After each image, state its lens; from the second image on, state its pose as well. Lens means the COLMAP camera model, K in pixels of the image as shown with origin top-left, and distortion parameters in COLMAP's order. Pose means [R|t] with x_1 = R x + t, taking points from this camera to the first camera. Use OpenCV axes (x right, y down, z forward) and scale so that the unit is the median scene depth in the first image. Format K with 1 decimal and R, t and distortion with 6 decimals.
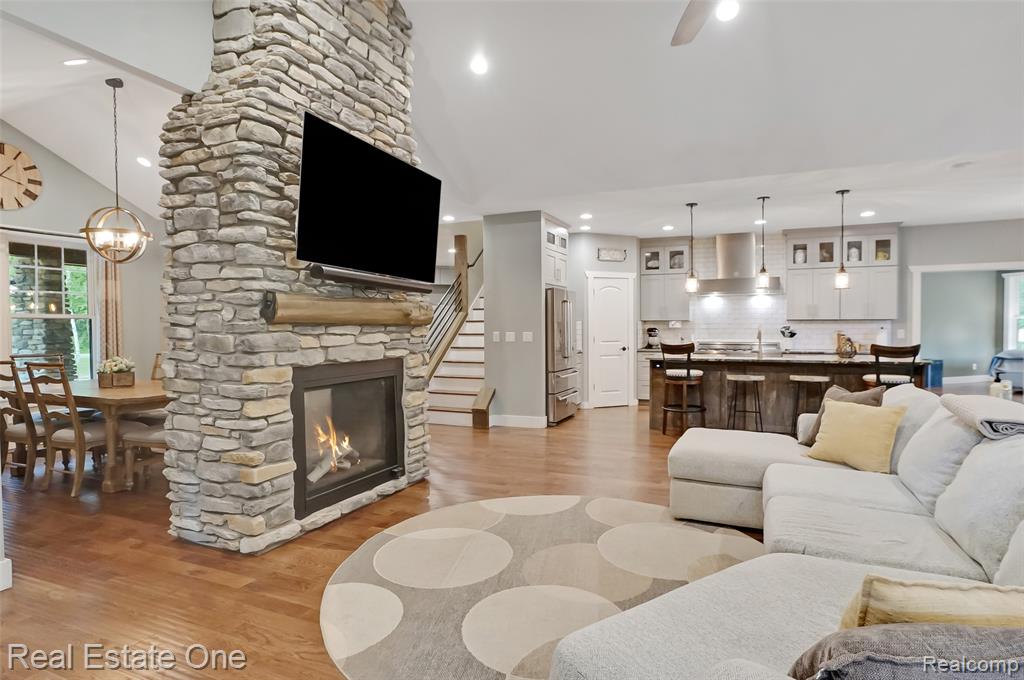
lens RADIAL K [[544.2, 0, 491.4], [0, 544.2, 336.3], [0, 0, 1]] dist [-0.020714, 0.014704]
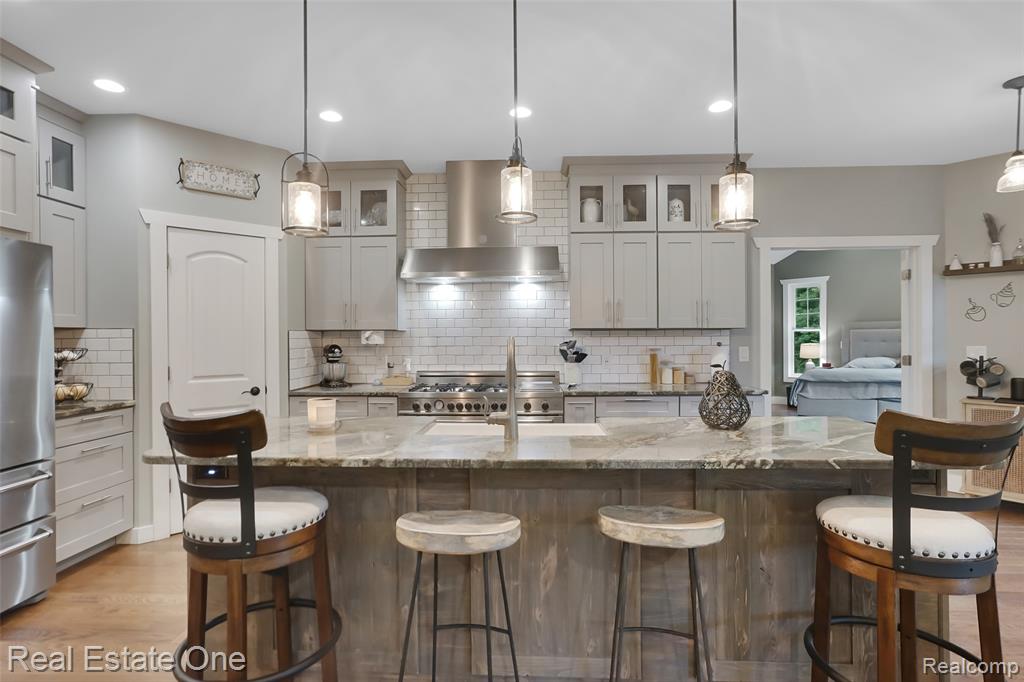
lens RADIAL K [[521.3, 0, 501.5], [0, 521.3, 339.8], [0, 0, 1]] dist [-0.029944, 0.012503]
pose [[0.924330, -0.000588, 0.381594, 0.519301], [0.007588, 0.999829, -0.016838, -0.021547], [-0.381519, 0.018460, 0.924177, 0.998321]]
